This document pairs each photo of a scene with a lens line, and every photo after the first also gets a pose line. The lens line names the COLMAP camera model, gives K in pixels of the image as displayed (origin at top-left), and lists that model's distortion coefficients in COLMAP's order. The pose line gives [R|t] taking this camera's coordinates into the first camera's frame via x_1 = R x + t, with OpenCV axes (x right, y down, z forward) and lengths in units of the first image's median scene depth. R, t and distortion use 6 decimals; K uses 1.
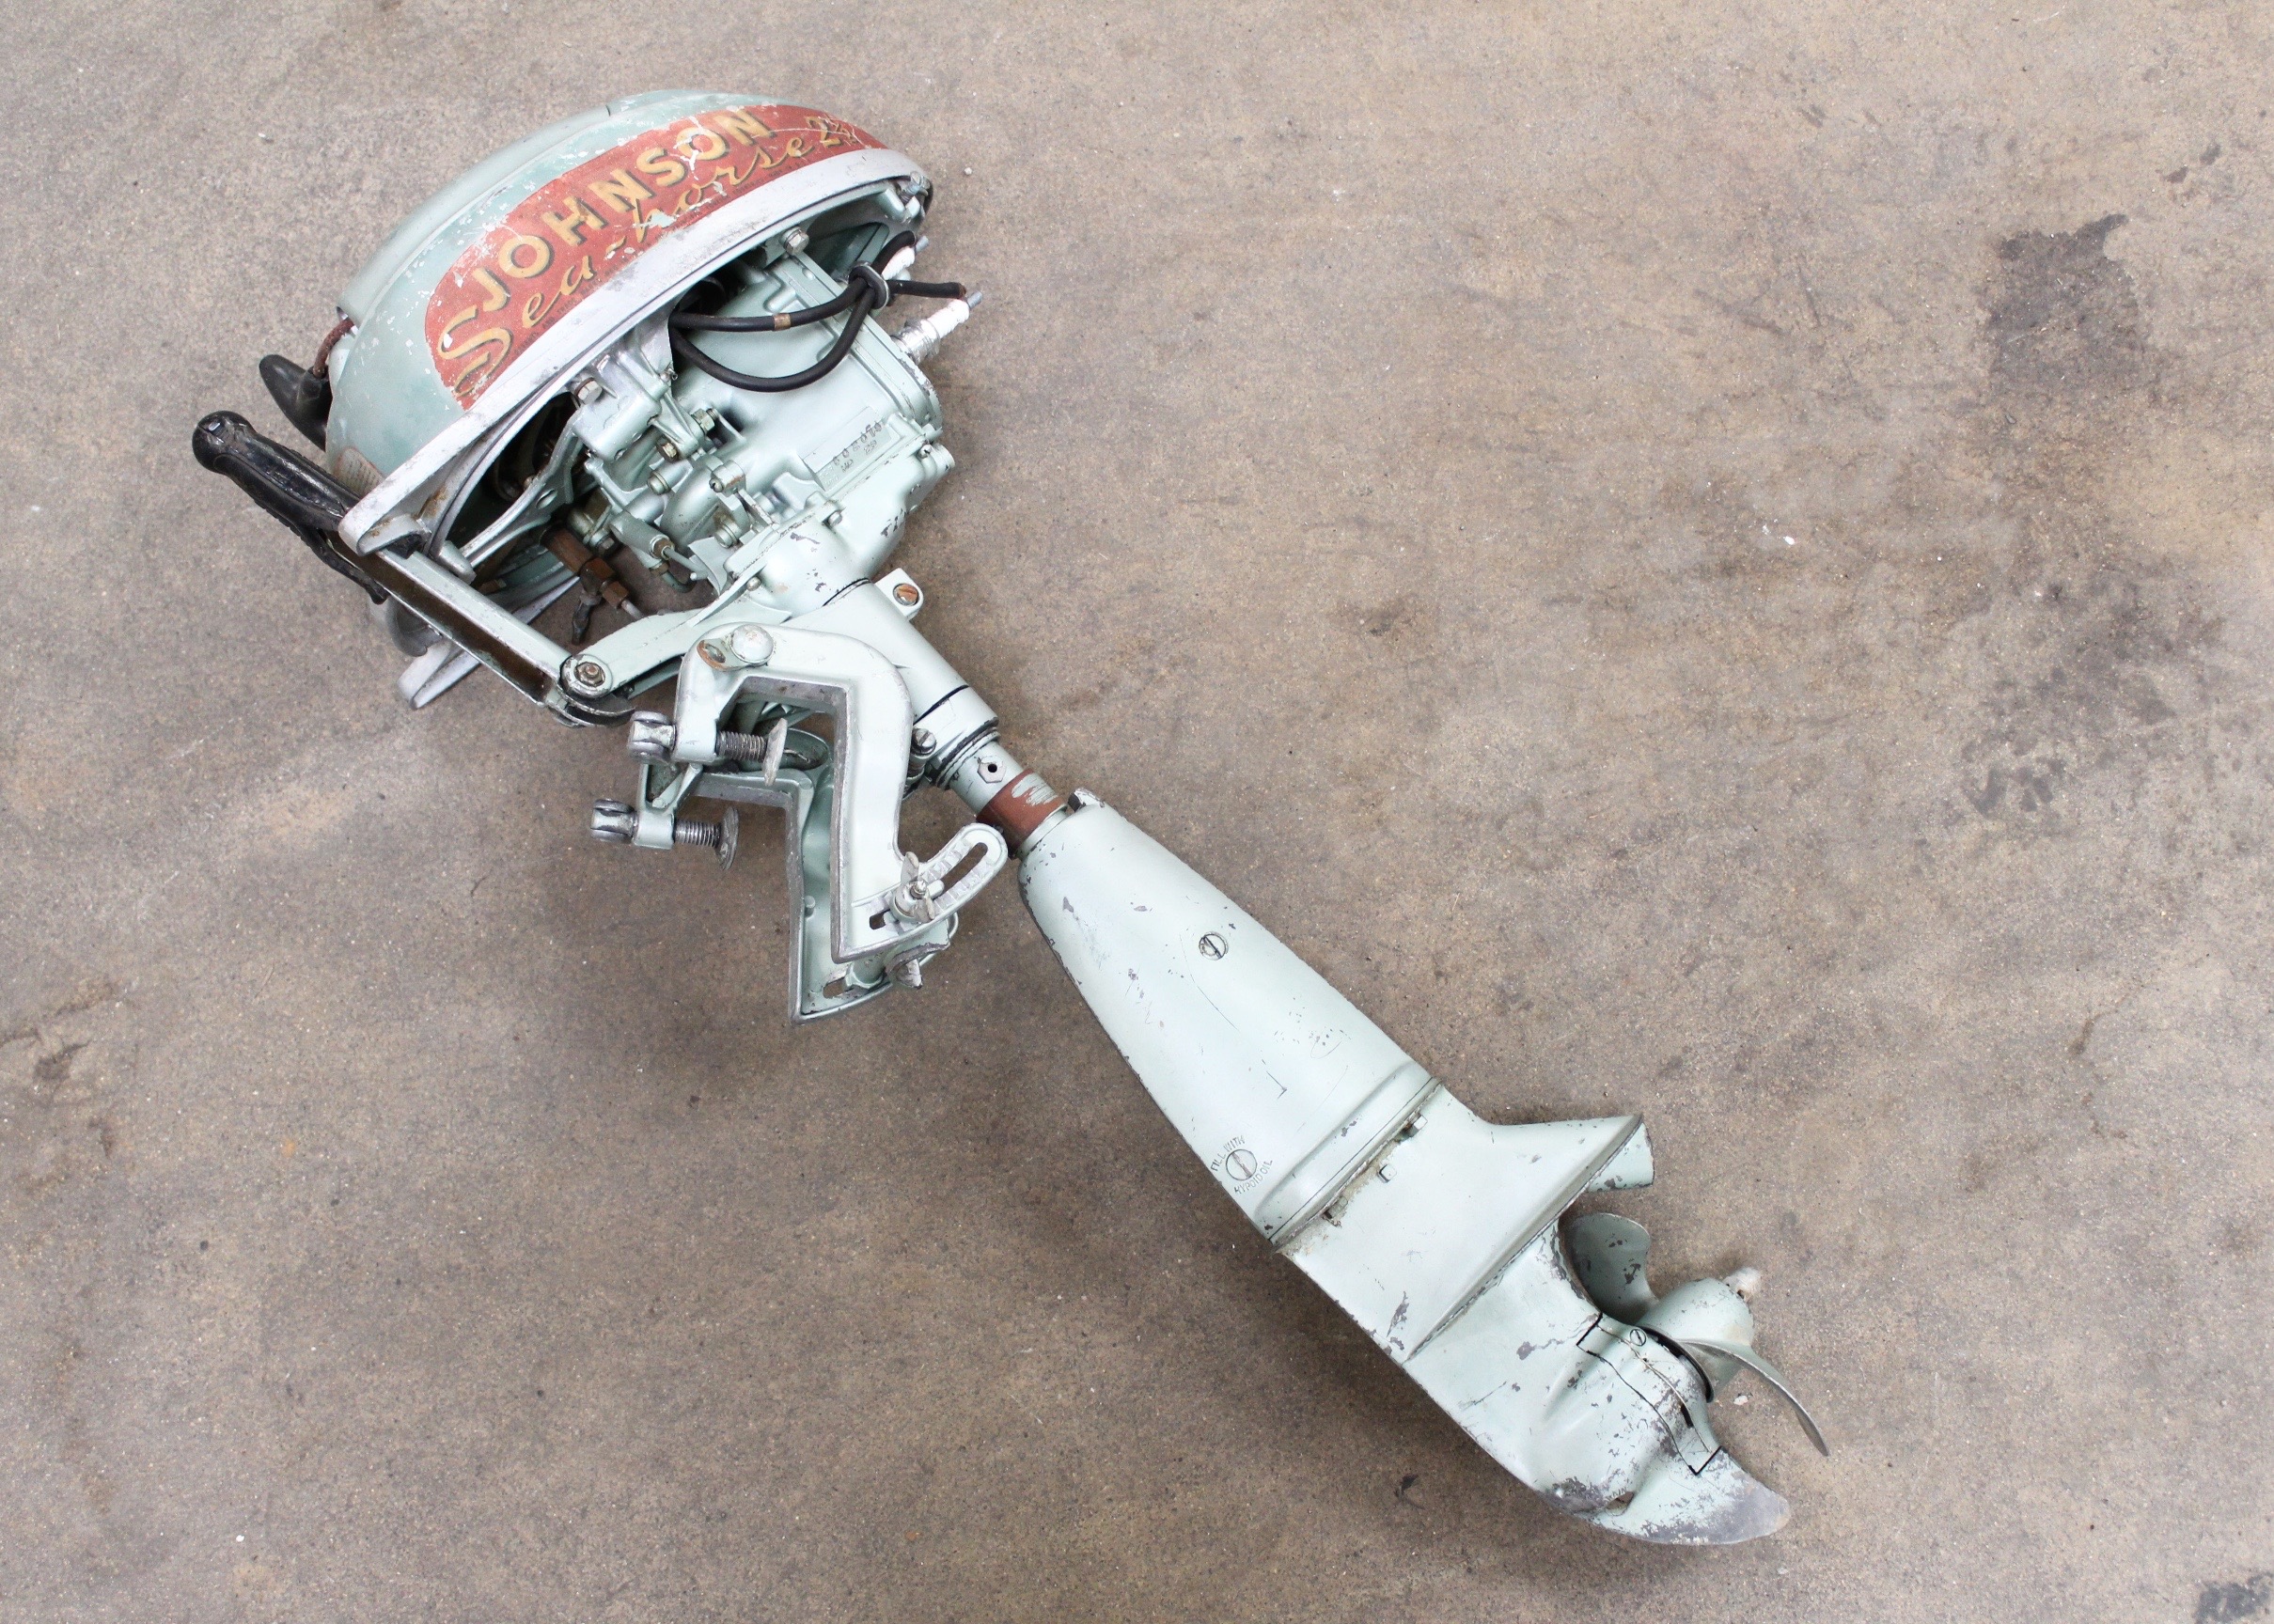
lens RADIAL K [[2661.6, 0, 1082.6], [0, 2661.6, 814.9], [0, 0, 1]] dist [-0.082161, 0.000000]
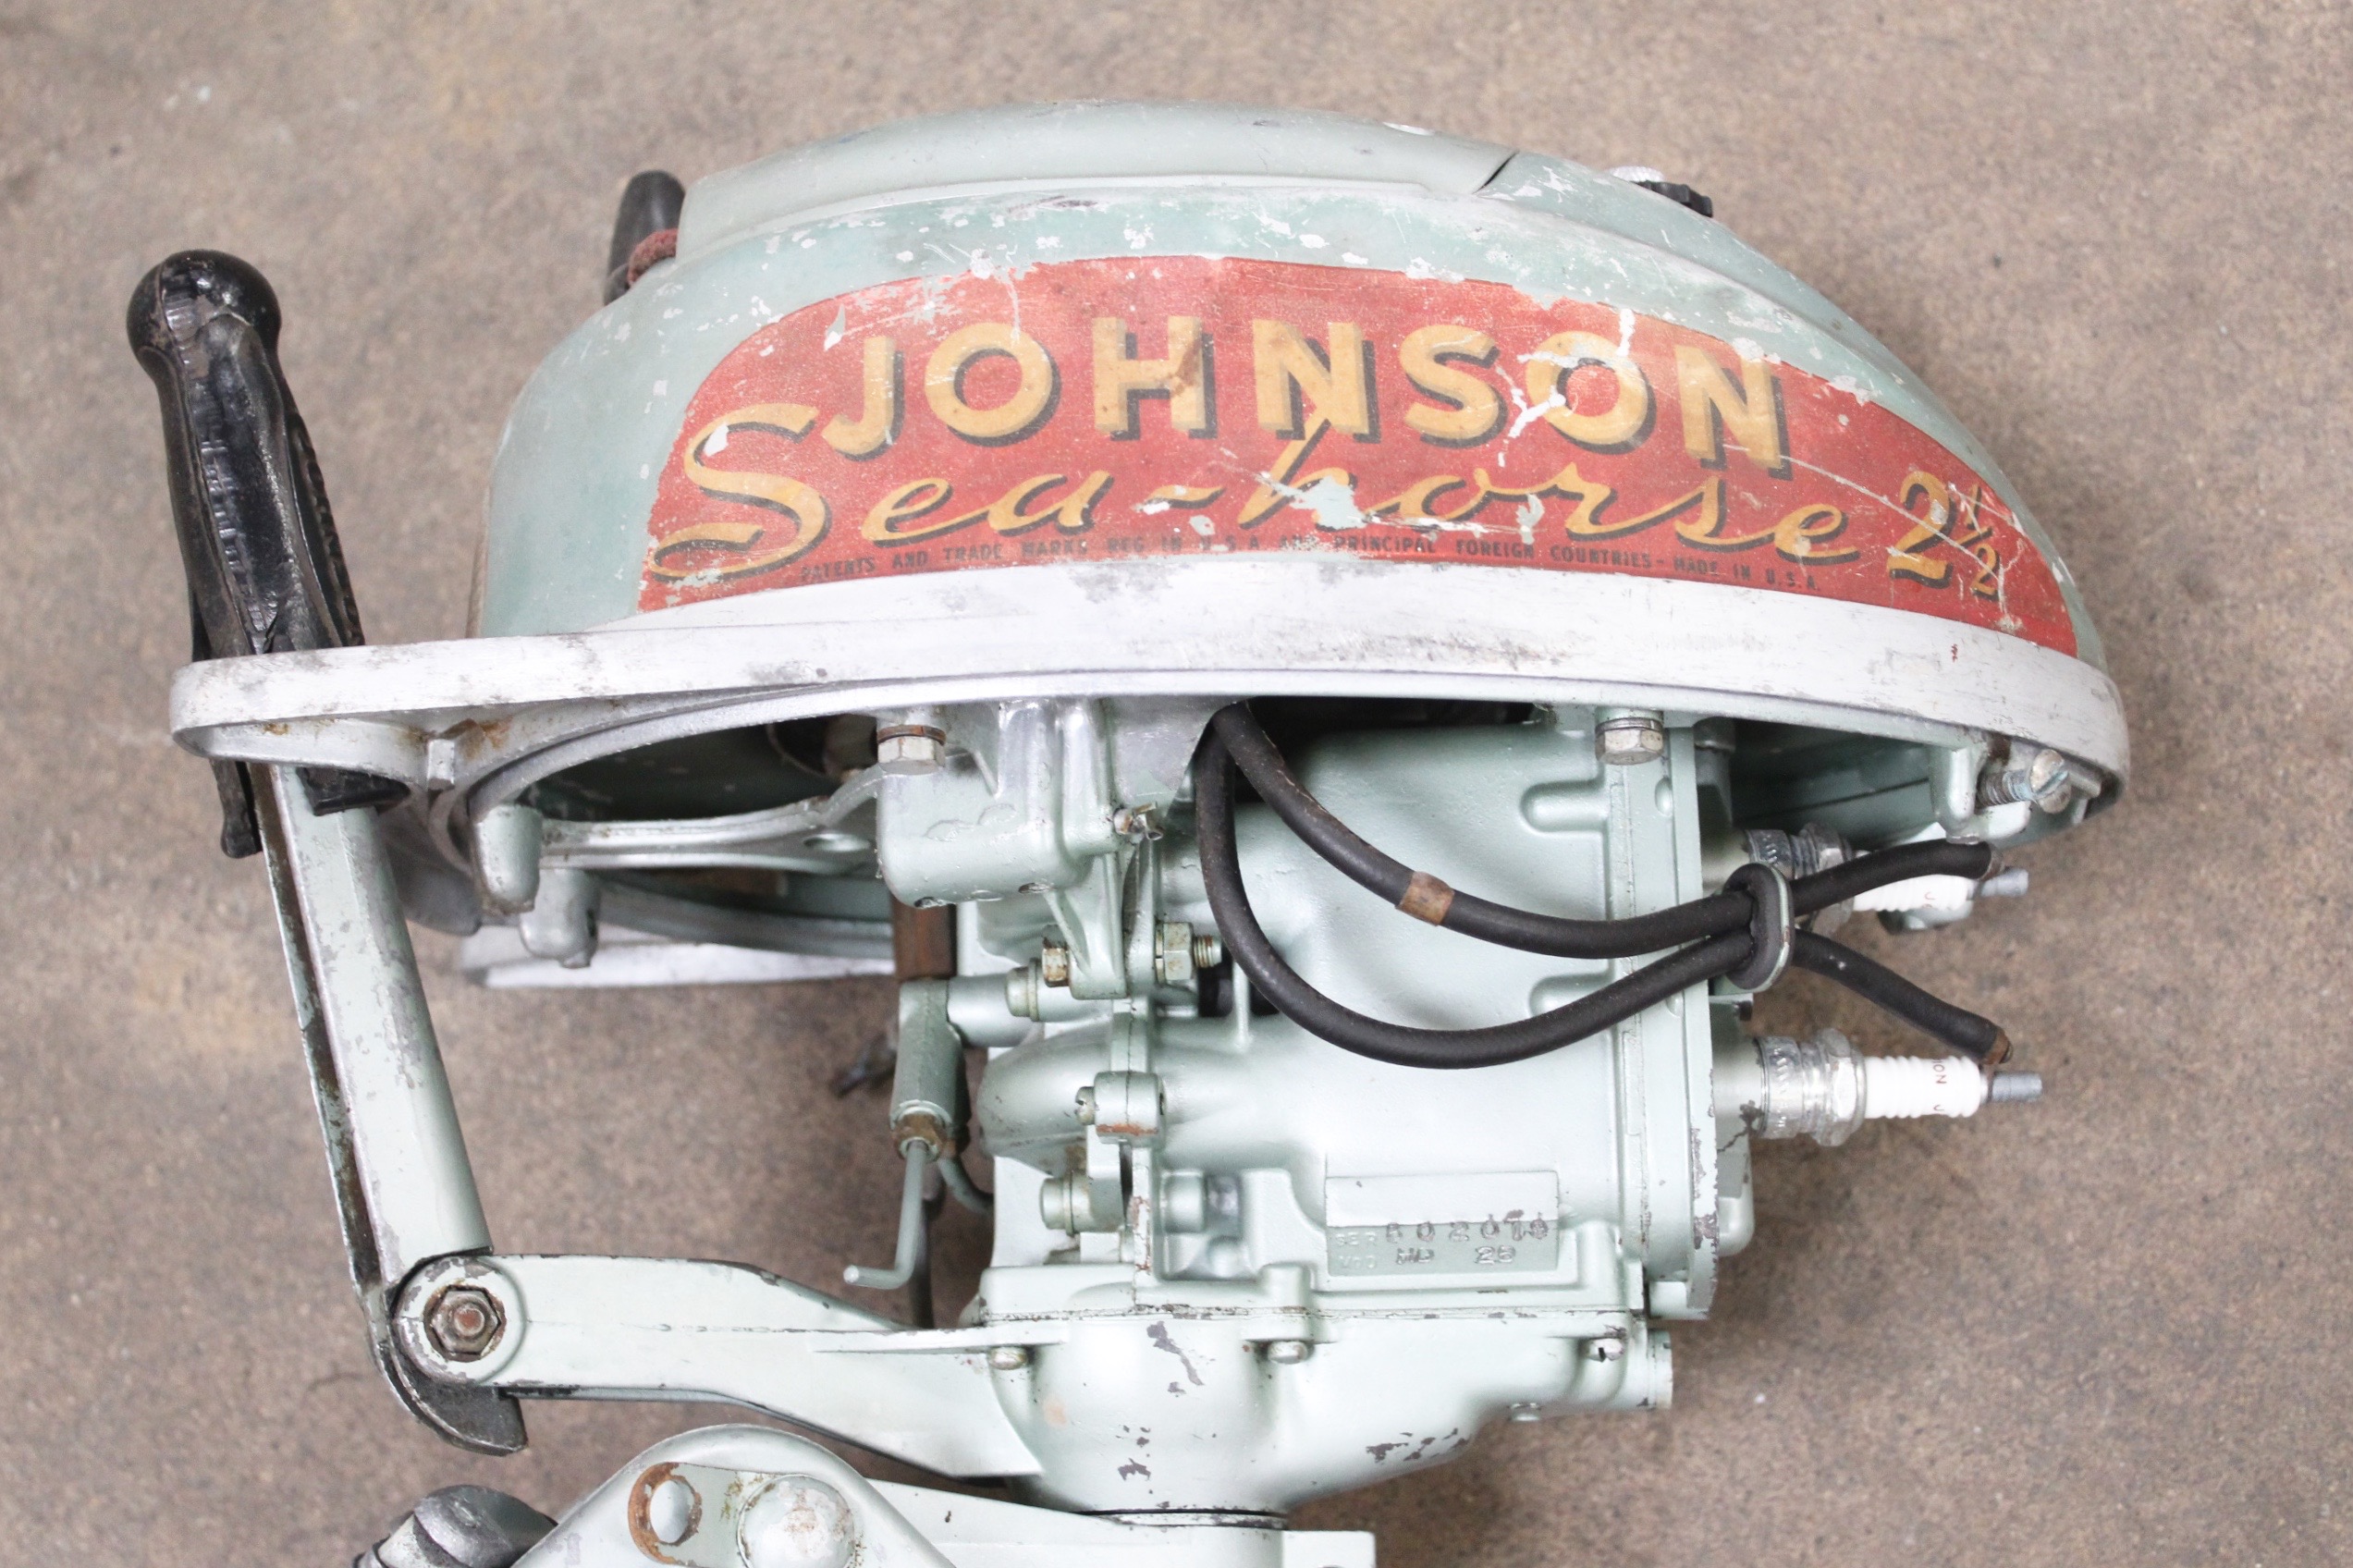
lens RADIAL K [[3817.0, 0, 1135.9], [0, 3817.0, 807.4], [0, 0, 1]] dist [-0.012172, 0.000000]
pose [[0.715319, 0.612528, -0.336346, 0.030308], [-0.603955, 0.784022, 0.143349, -0.237856], [0.351508, 0.100598, 0.930764, 0.454449]]
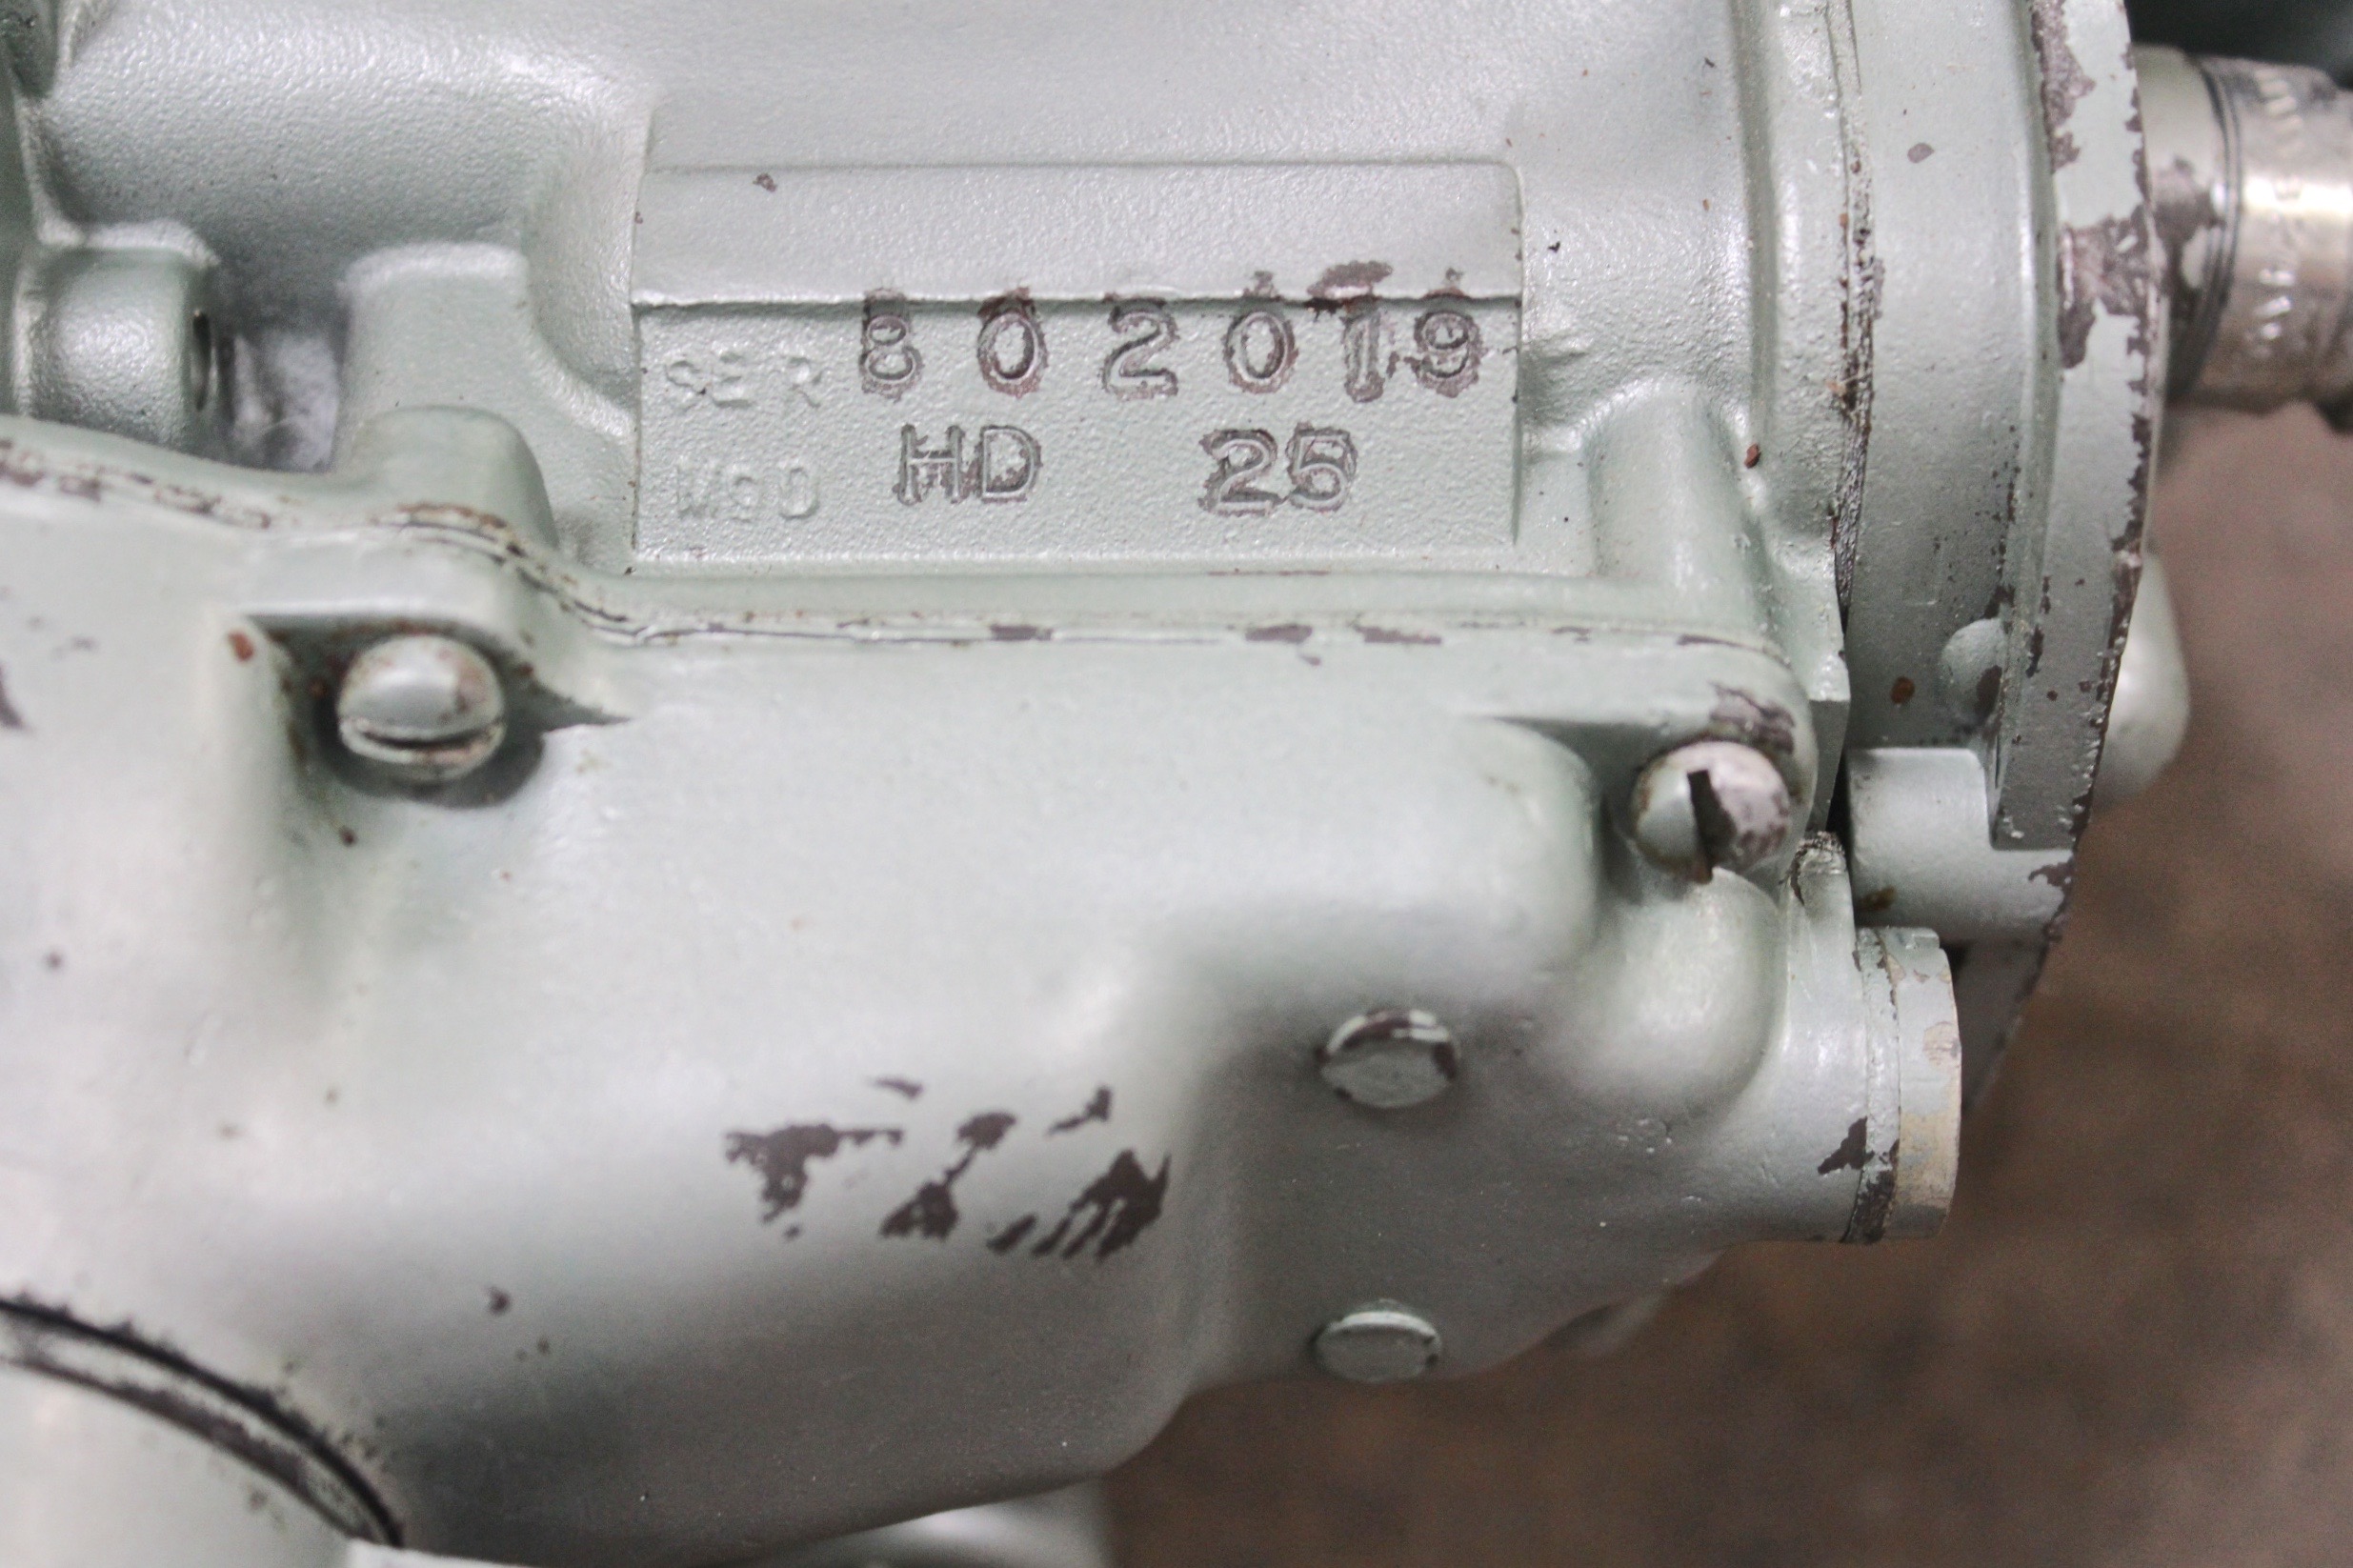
lens RADIAL K [[4288.1, 0, 1173.8], [0, 4288.1, 779.3], [0, 0, 1]] dist [0.001912, 0.000000]
pose [[0.723515, 0.464659, -0.510507, 0.005636], [-0.633300, 0.741075, -0.223023, -0.090985], [0.274694, 0.484665, 0.830447, 0.868807]]
